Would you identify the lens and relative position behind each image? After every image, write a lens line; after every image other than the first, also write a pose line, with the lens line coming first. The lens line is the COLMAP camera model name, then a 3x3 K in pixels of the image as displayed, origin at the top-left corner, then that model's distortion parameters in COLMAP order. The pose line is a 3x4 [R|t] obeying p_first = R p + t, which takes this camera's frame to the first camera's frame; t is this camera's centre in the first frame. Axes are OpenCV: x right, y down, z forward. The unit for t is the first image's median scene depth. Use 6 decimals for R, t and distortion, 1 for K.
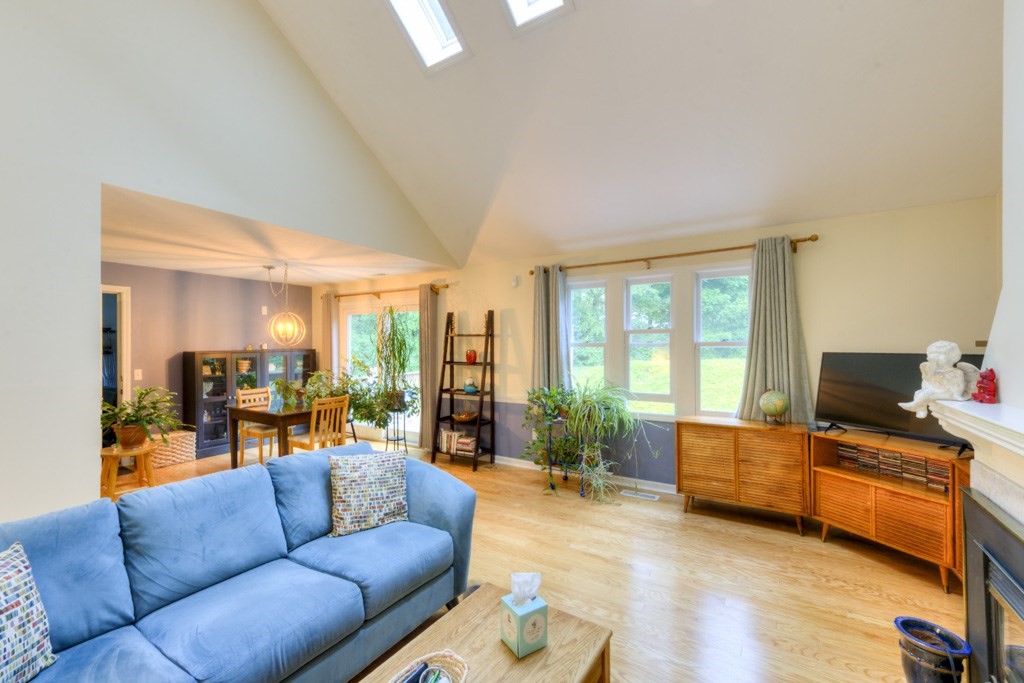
lens RADIAL K [[432.1, 0, 519.2], [0, 432.1, 345.9], [0, 0, 1]] dist [-0.002252, -0.000037]
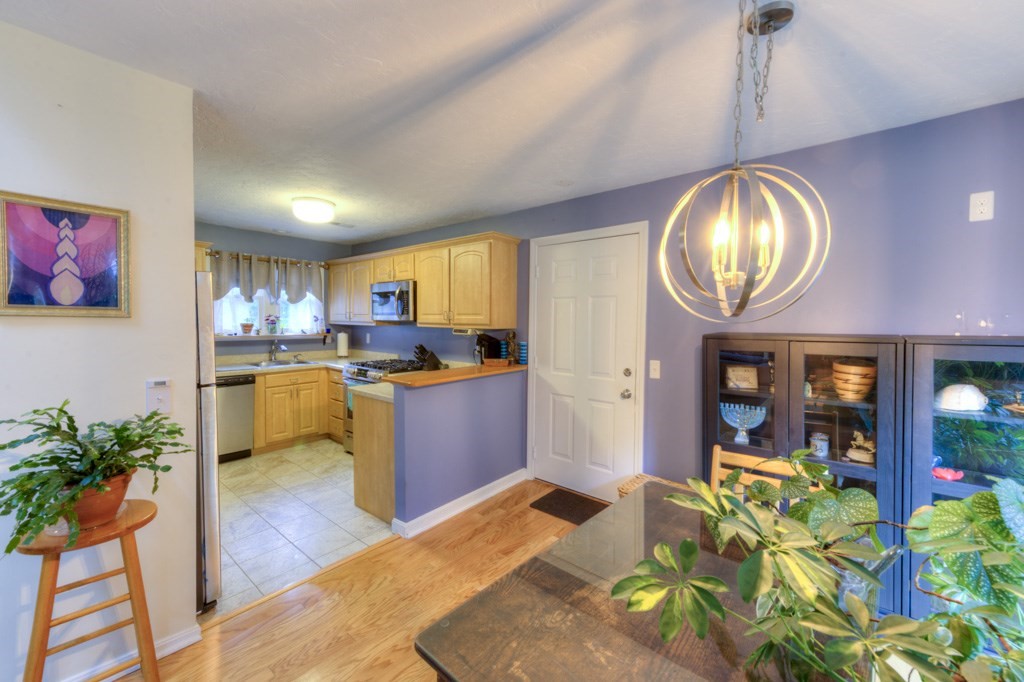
lens RADIAL K [[411.4, 0, 516.3], [0, 411.4, 334.5], [0, 0, 1]] dist [0.017217, -0.001251]
pose [[-0.163159, 0.035315, -0.985968, -0.295419], [-0.013005, 0.999195, 0.037941, -0.000071], [0.986514, 0.019013, -0.162568, 0.890164]]
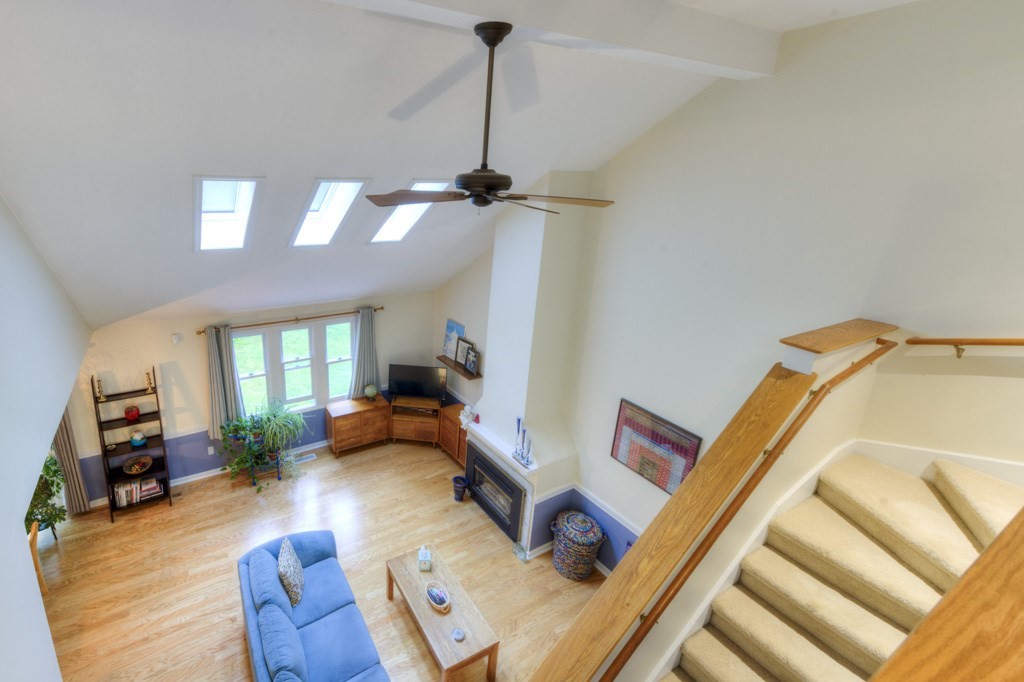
lens RADIAL K [[432.1, 0, 439.4], [0, 432.1, 304.6], [0, 0, 1]] dist [-0.002252, -0.000037]
pose [[0.463573, -0.222421, 0.857688, -0.613162], [-0.057127, 0.958464, 0.279432, -0.568367], [-0.884215, -0.178535, 0.431612, -0.052614]]
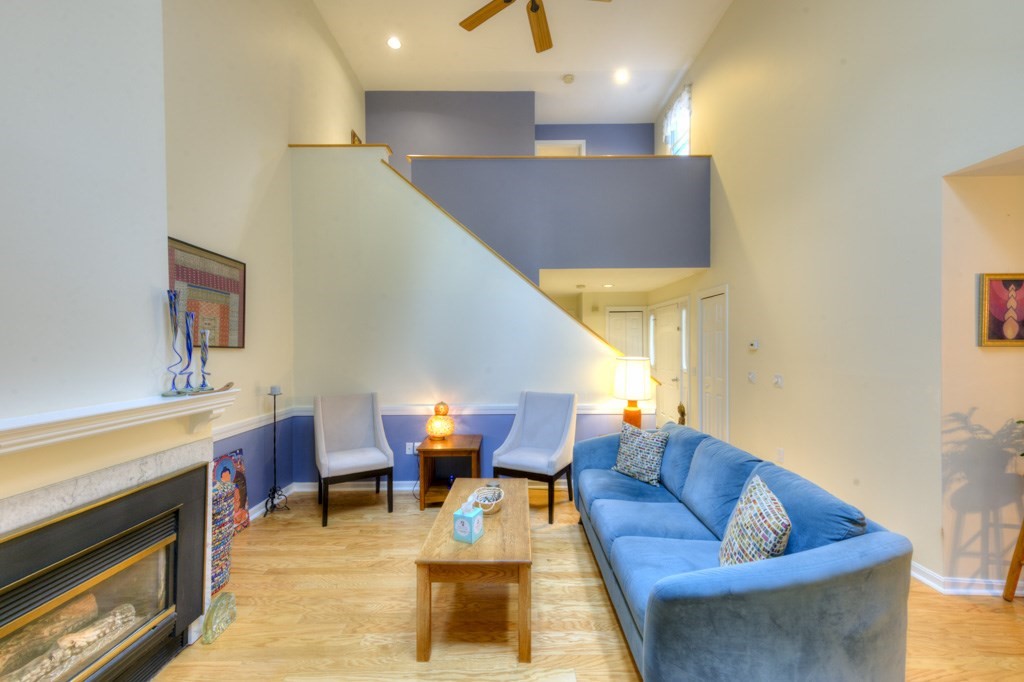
lens RADIAL K [[411.4, 0, 523.2], [0, 411.4, 345.0], [0, 0, 1]] dist [0.017217, -0.001251]
pose [[-0.862515, 0.004499, -0.506011, 0.155334], [0.003875, 0.999990, 0.002287, -0.001536], [0.506016, 0.000012, -0.862524, 0.667093]]
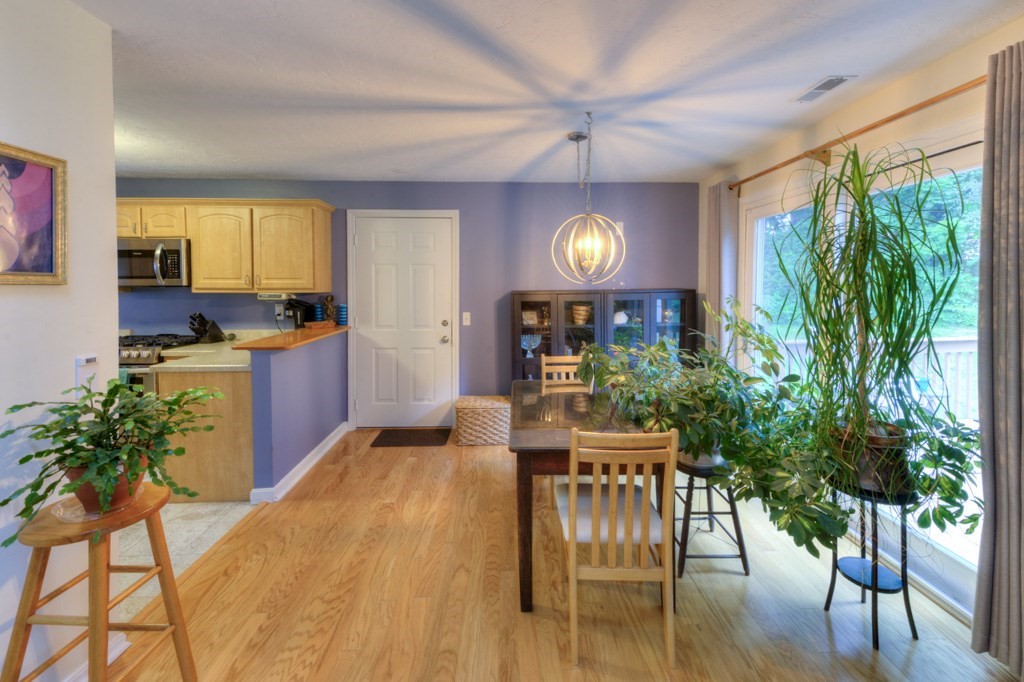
lens RADIAL K [[411.4, 0, 517.3], [0, 411.4, 295.4], [0, 0, 1]] dist [0.017217, -0.001251]
pose [[0.534097, 0.024557, -0.845067, -0.178002], [-0.003733, 0.999637, 0.026689, 0.001445], [0.845415, -0.011100, 0.533995, 0.658827]]
